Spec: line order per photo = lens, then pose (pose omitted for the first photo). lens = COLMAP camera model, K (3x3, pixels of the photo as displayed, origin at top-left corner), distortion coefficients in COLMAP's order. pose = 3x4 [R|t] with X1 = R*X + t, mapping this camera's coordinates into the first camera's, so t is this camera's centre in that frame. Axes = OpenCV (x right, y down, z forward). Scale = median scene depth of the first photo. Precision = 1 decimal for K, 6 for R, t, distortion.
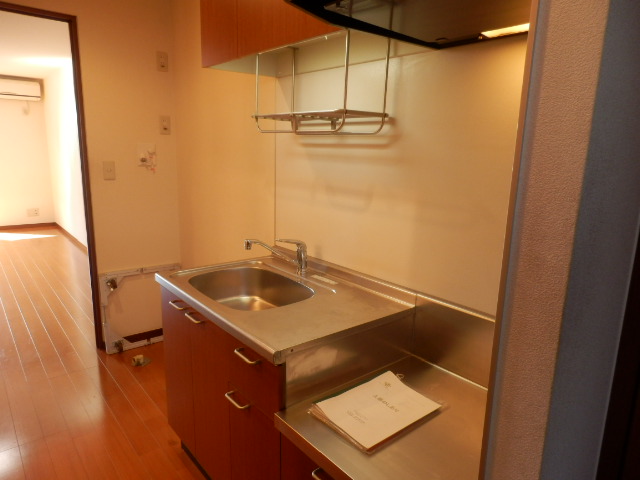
lens RADIAL K [[446.6, 0, 320.0], [0, 446.6, 240.0], [0, 0, 1]] dist [-0.006298, 0.001374]
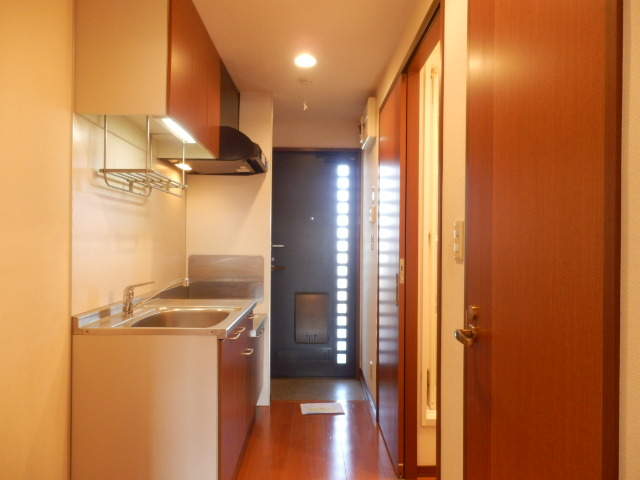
lens RADIAL K [[446.6, 0, 320.0], [0, 446.6, 240.0], [0, 0, 1]] dist [-0.006298, 0.001374]
pose [[-0.781379, -0.028211, 0.623419, -0.436159], [0.100372, 0.980291, 0.170164, -0.099465], [-0.615932, 0.195537, -0.763147, 0.621465]]
